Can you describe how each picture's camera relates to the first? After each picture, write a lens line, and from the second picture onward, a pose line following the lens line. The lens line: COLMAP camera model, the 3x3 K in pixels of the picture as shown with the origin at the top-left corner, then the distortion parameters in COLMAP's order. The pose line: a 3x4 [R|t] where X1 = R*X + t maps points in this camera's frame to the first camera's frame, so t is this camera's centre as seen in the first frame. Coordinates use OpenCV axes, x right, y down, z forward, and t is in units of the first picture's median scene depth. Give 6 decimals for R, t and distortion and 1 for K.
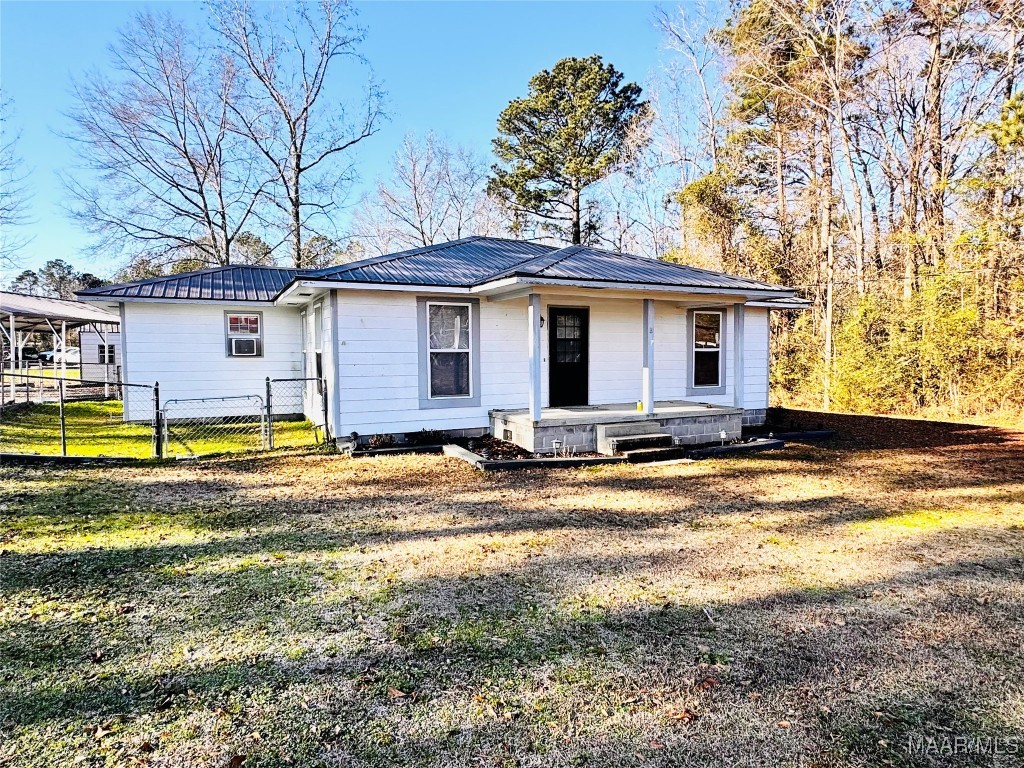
lens RADIAL K [[590.5, 0, 511.7], [0, 590.5, 383.7], [0, 0, 1]] dist [0.002683, -0.001830]
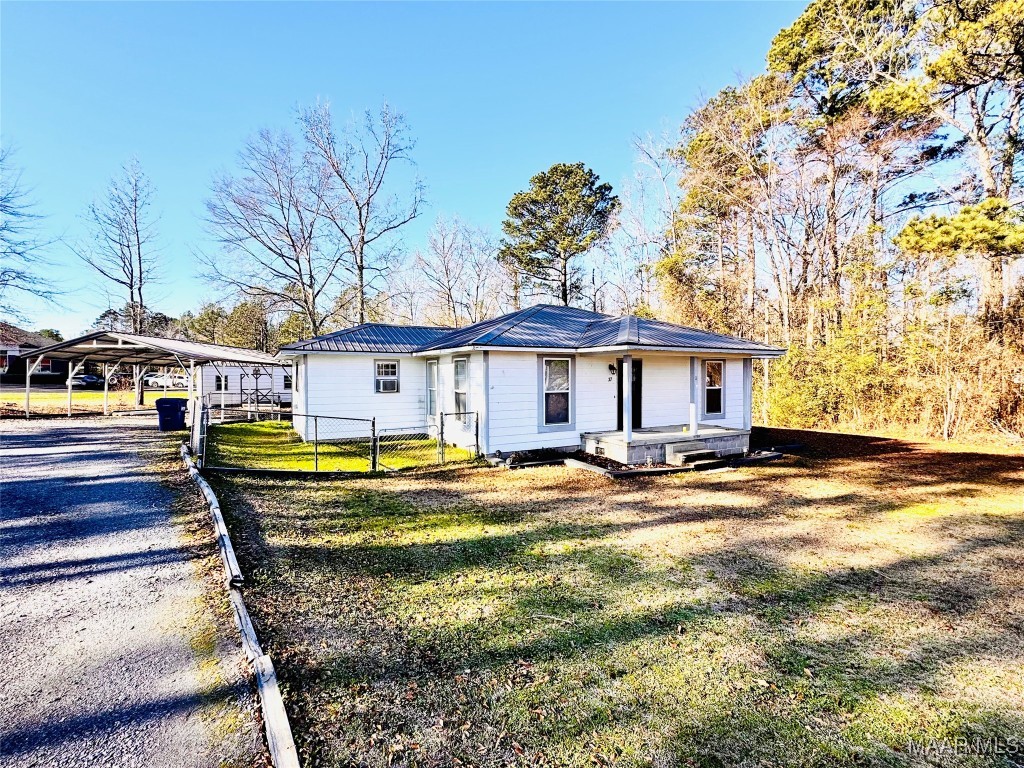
lens RADIAL K [[455.3, 0, 512.8], [0, 455.3, 384.2], [0, 0, 1]] dist [0.003005, -0.000375]
pose [[0.998213, 0.001448, 0.059746, -0.226718], [0.000449, 0.999497, -0.031726, -0.031925], [-0.059762, 0.031696, 0.997709, -0.075022]]
